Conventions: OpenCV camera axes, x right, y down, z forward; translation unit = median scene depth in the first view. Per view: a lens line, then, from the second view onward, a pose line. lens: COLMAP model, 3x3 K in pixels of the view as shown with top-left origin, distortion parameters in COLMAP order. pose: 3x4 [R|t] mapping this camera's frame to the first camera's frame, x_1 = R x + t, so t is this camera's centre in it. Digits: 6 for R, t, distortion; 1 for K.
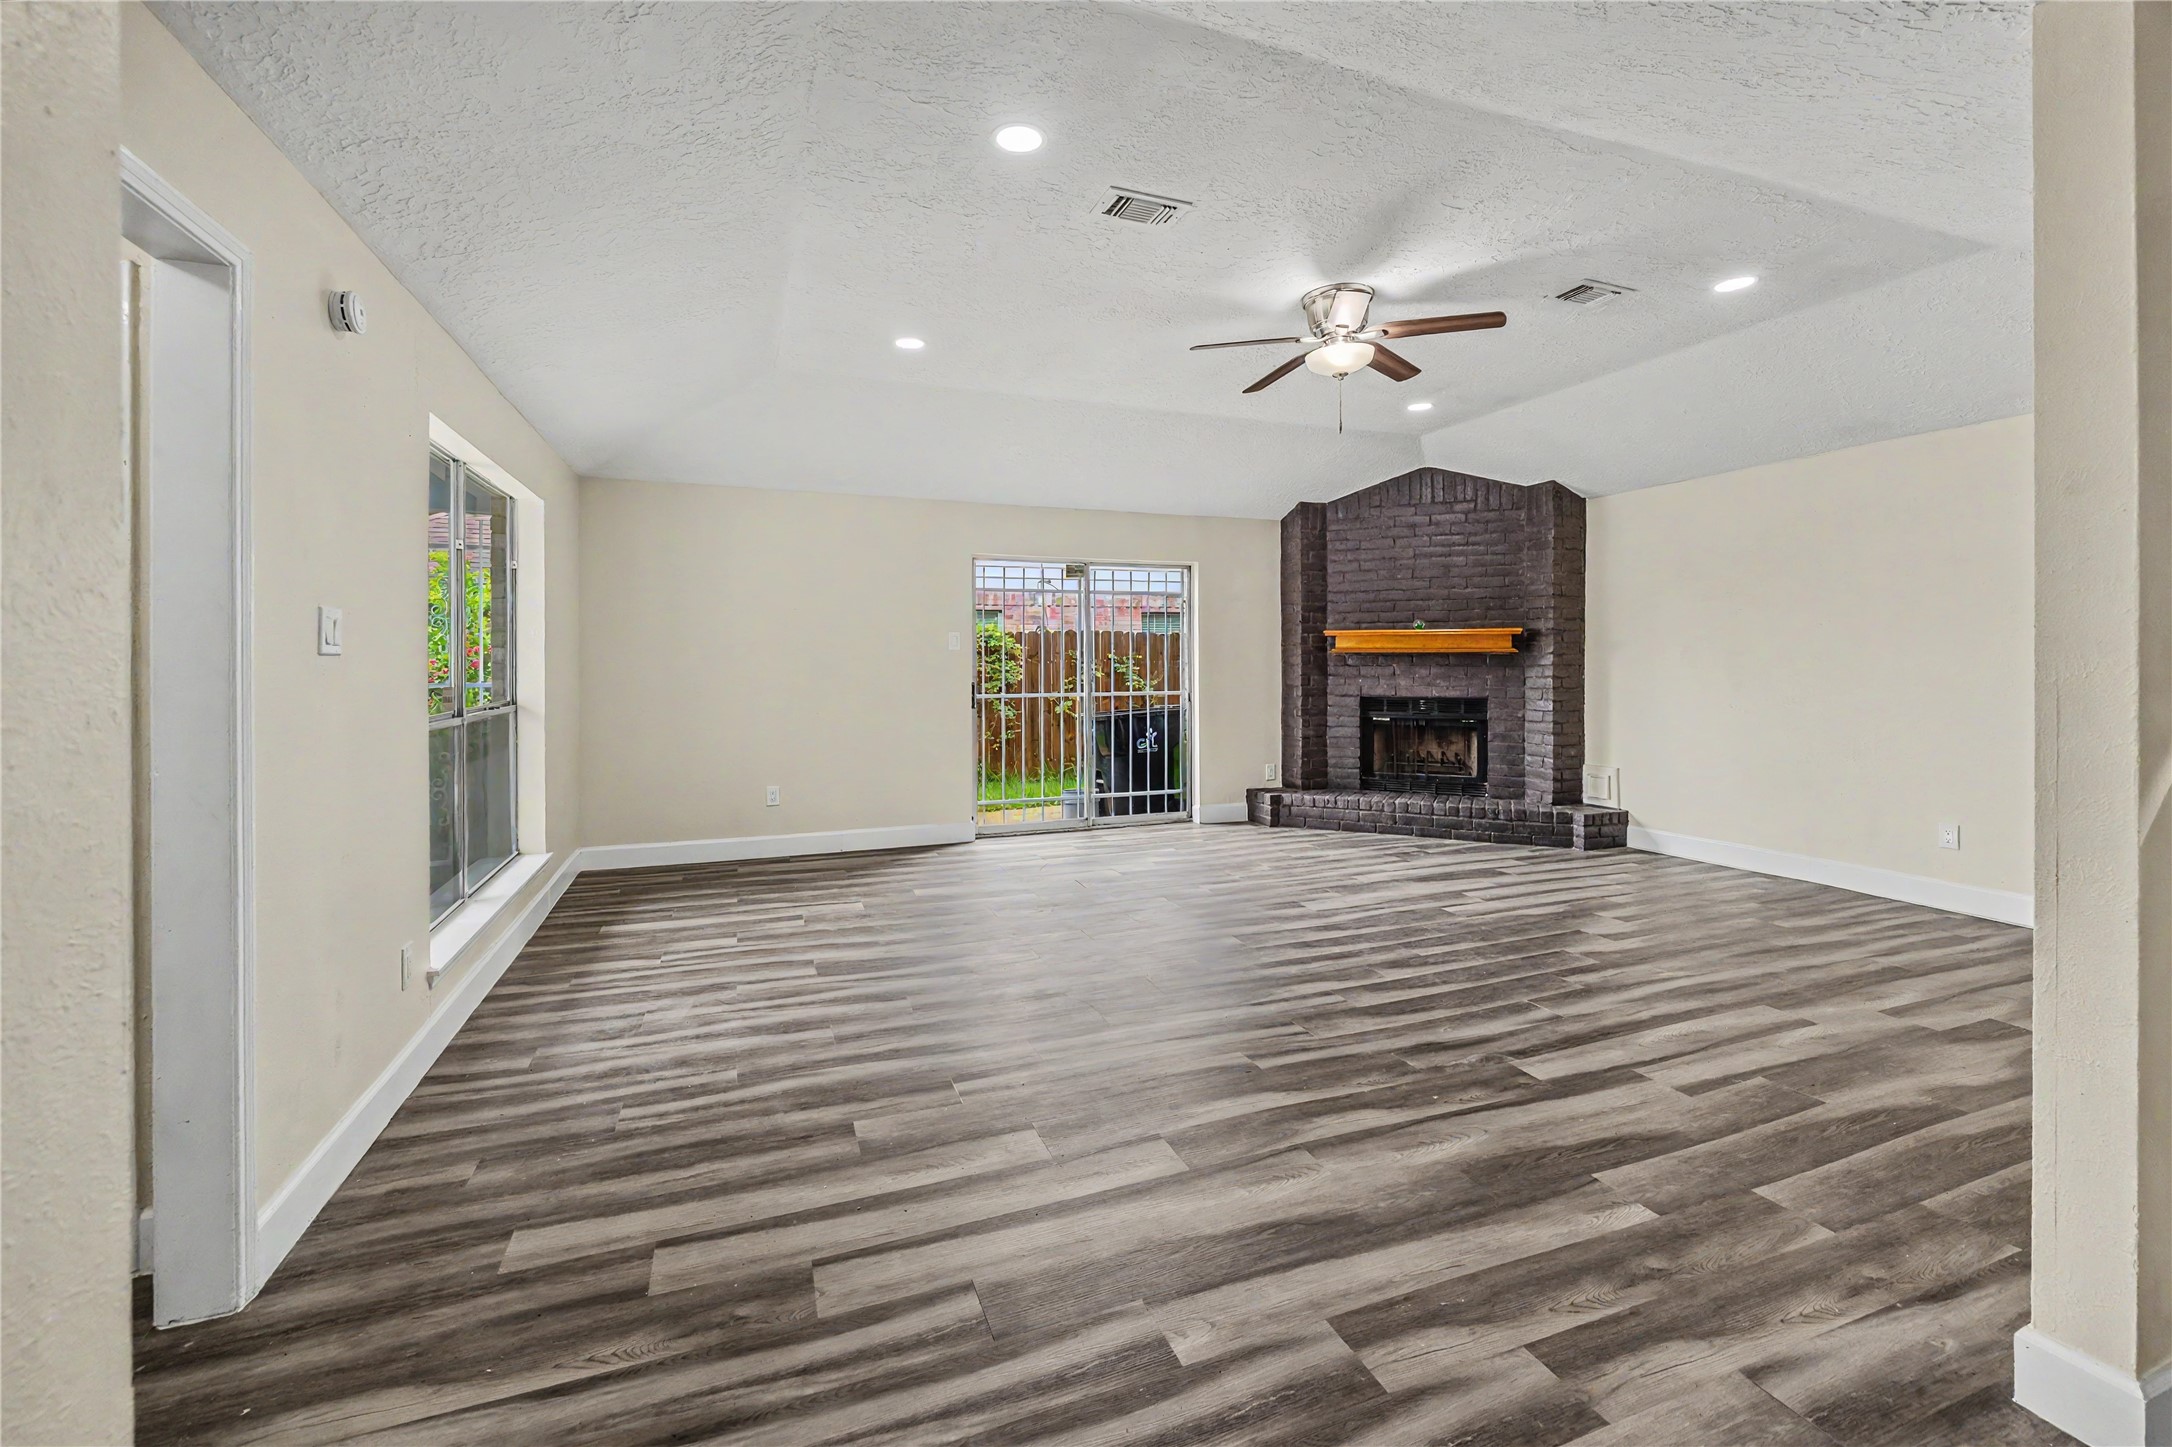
lens RADIAL K [[887.4, 0, 1091.8], [0, 887.4, 663.8], [0, 0, 1]] dist [-0.004517, -0.000639]
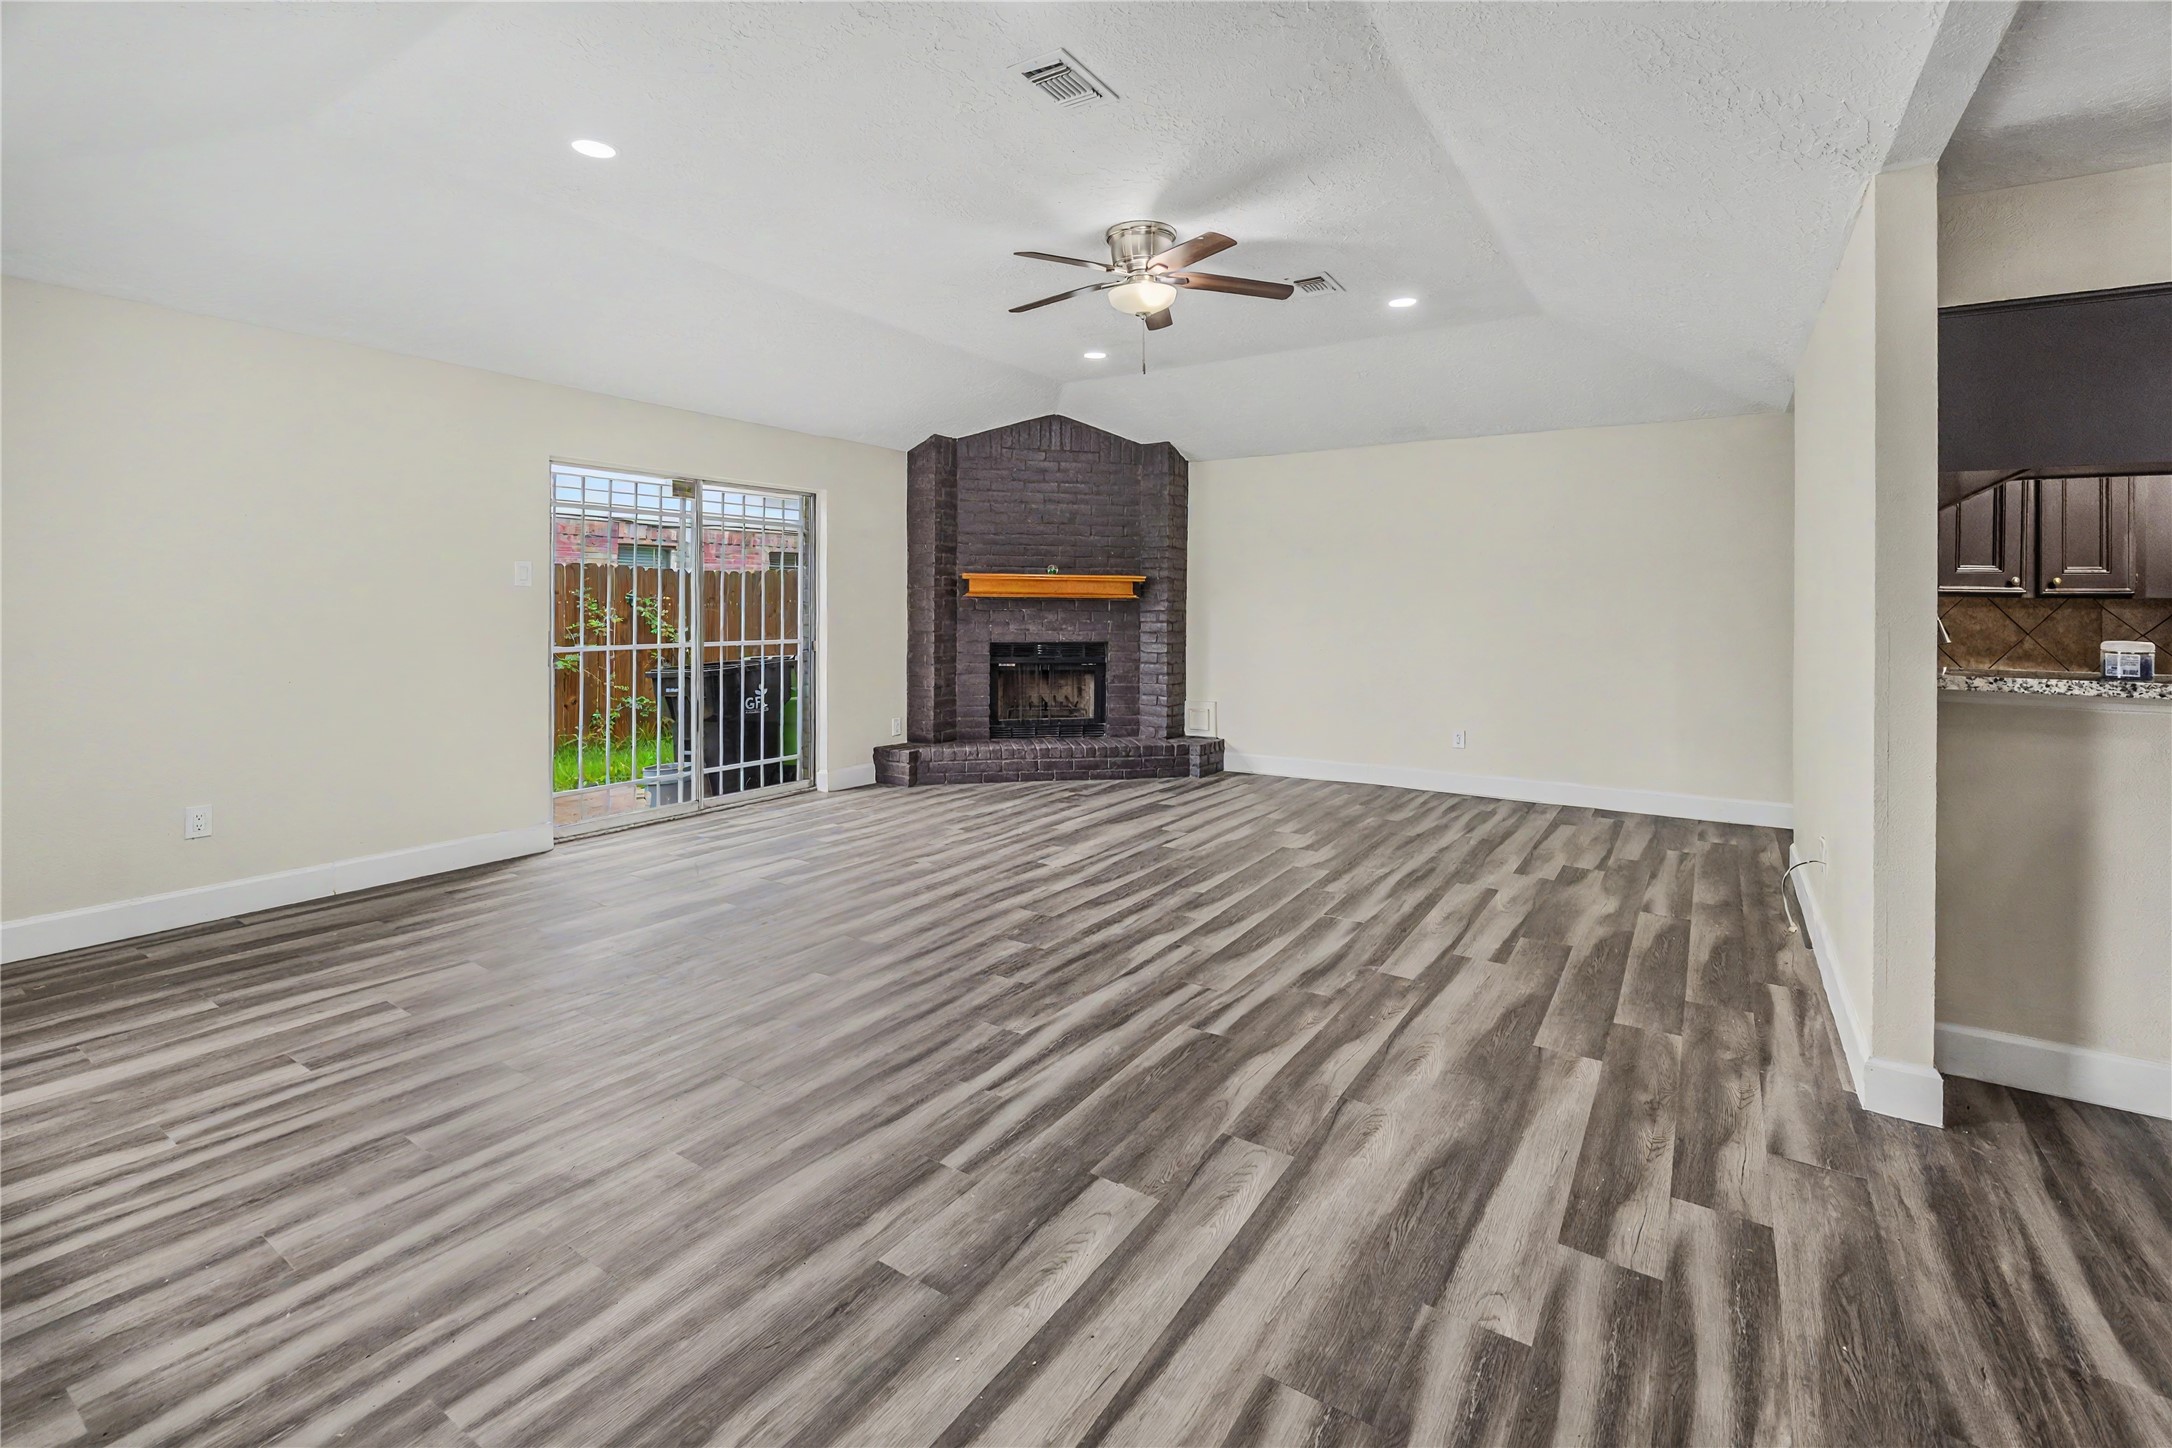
lens RADIAL K [[934.2, 0, 1102.5], [0, 934.2, 599.0], [0, 0, 1]] dist [-0.006417, -0.000867]
pose [[0.806020, 0.012427, 0.591758, -0.223916], [-0.006239, 0.999902, -0.012499, 0.002002], [-0.591856, 0.006382, 0.806019, 0.119944]]
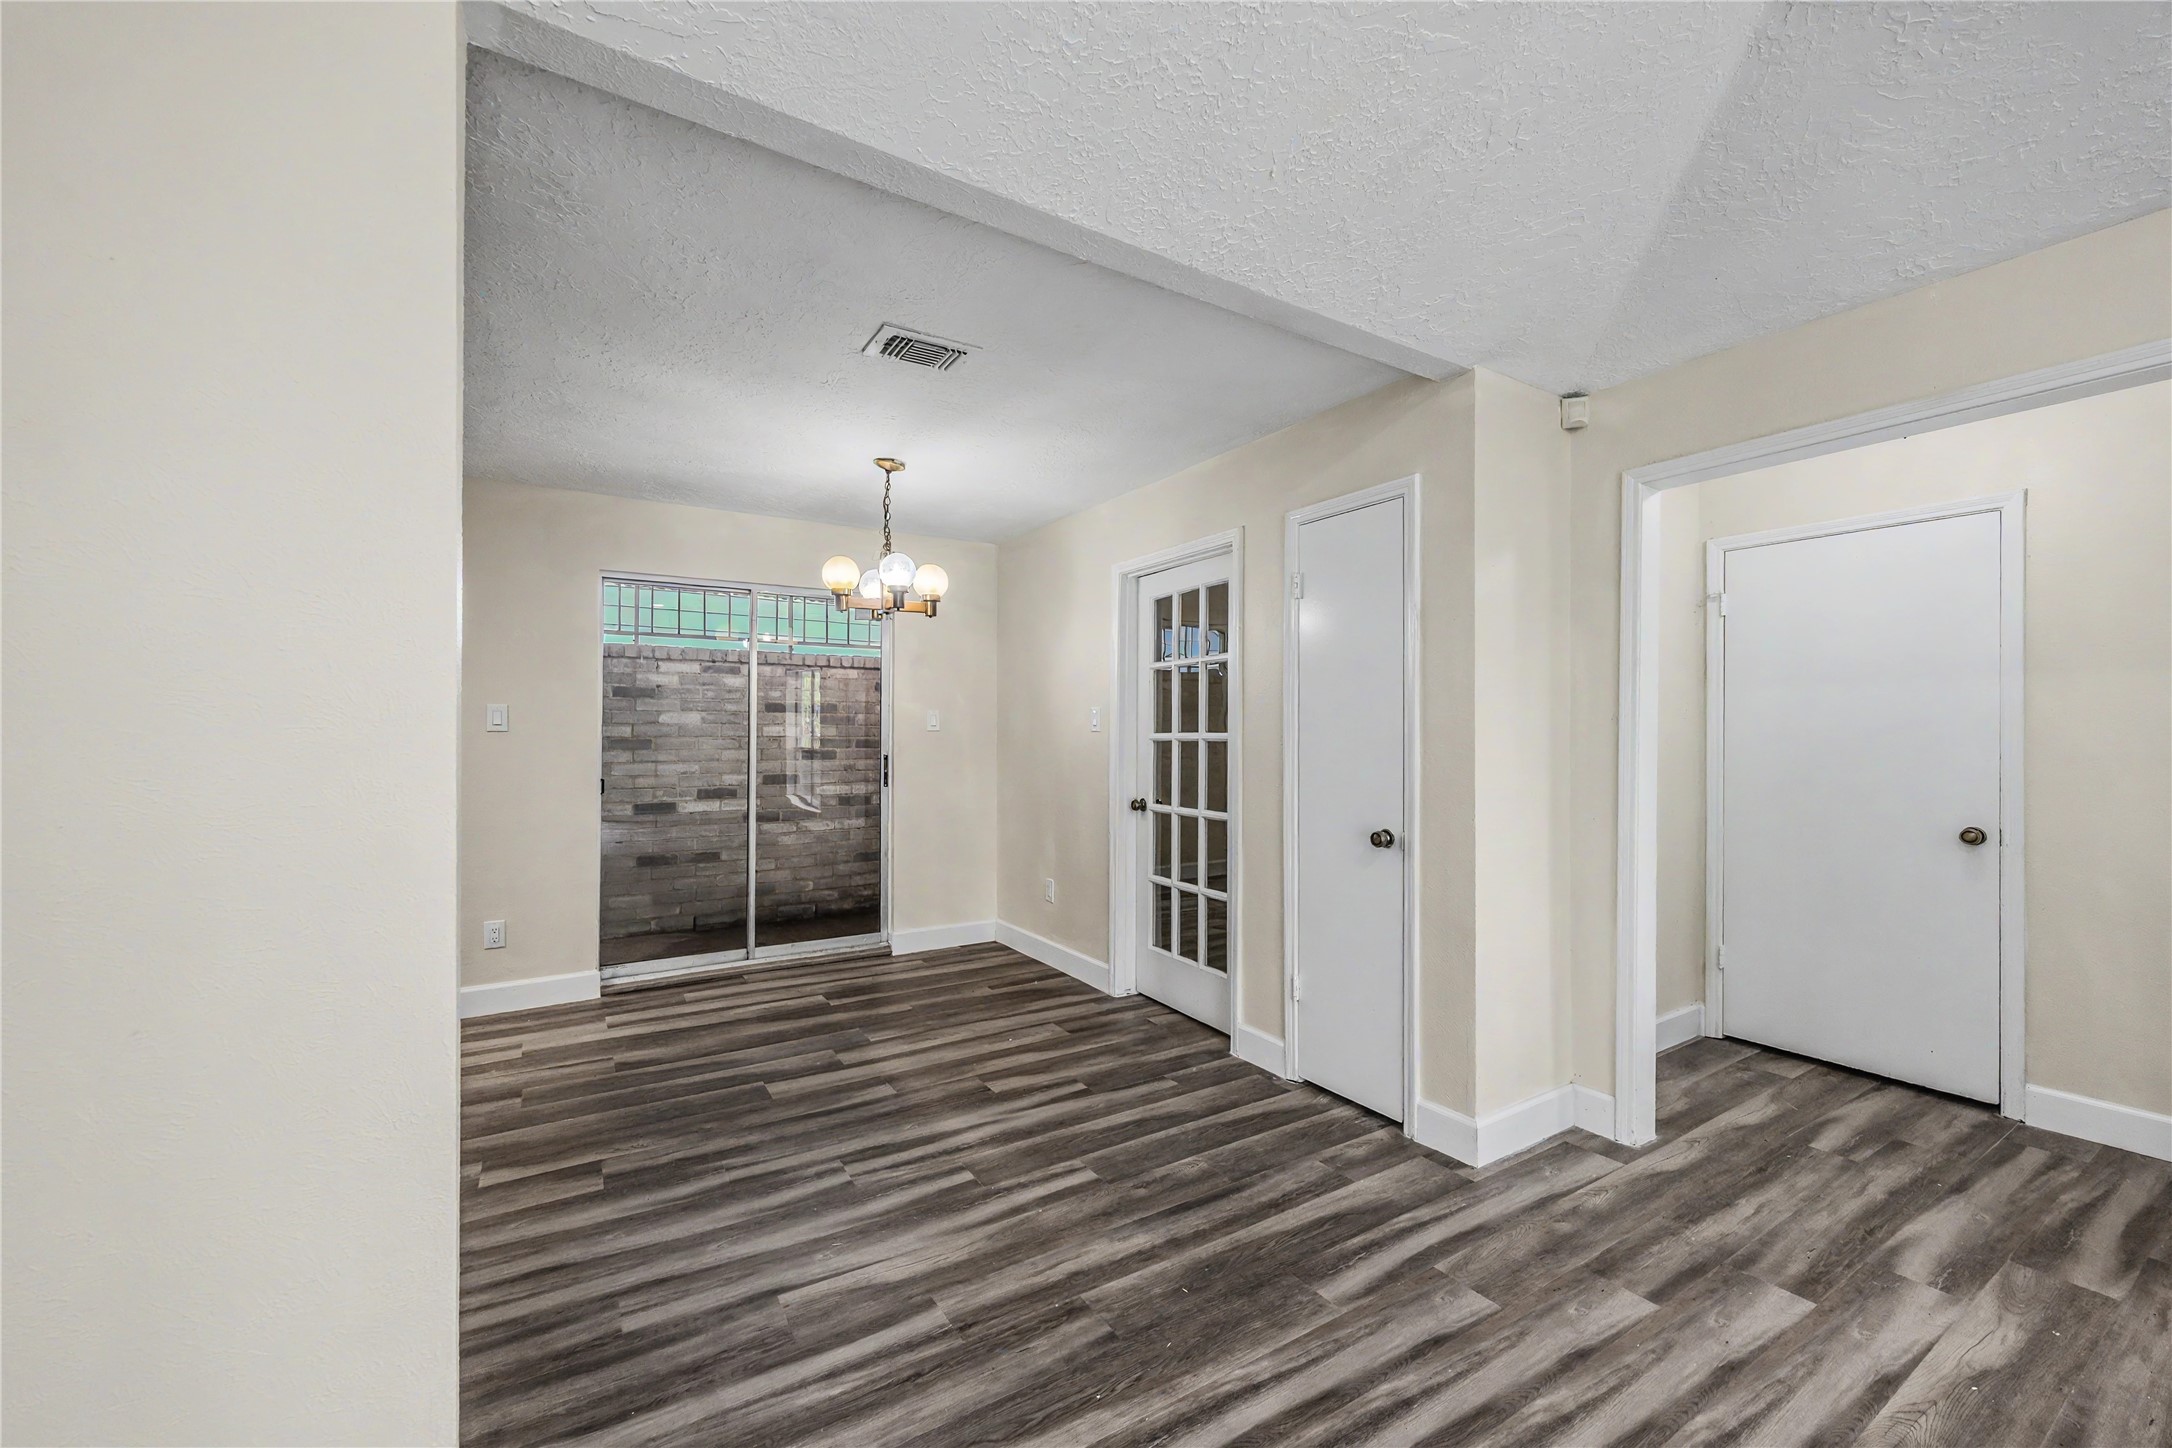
lens RADIAL K [[887.4, 0, 1087.9], [0, 887.4, 722.6], [0, 0, 1]] dist [-0.004517, -0.000639]
pose [[-0.976049, 0.004806, -0.217498, 0.171901], [0.004693, 0.999988, 0.001036, -0.005508], [0.217500, -0.000009, -0.976060, 0.488591]]
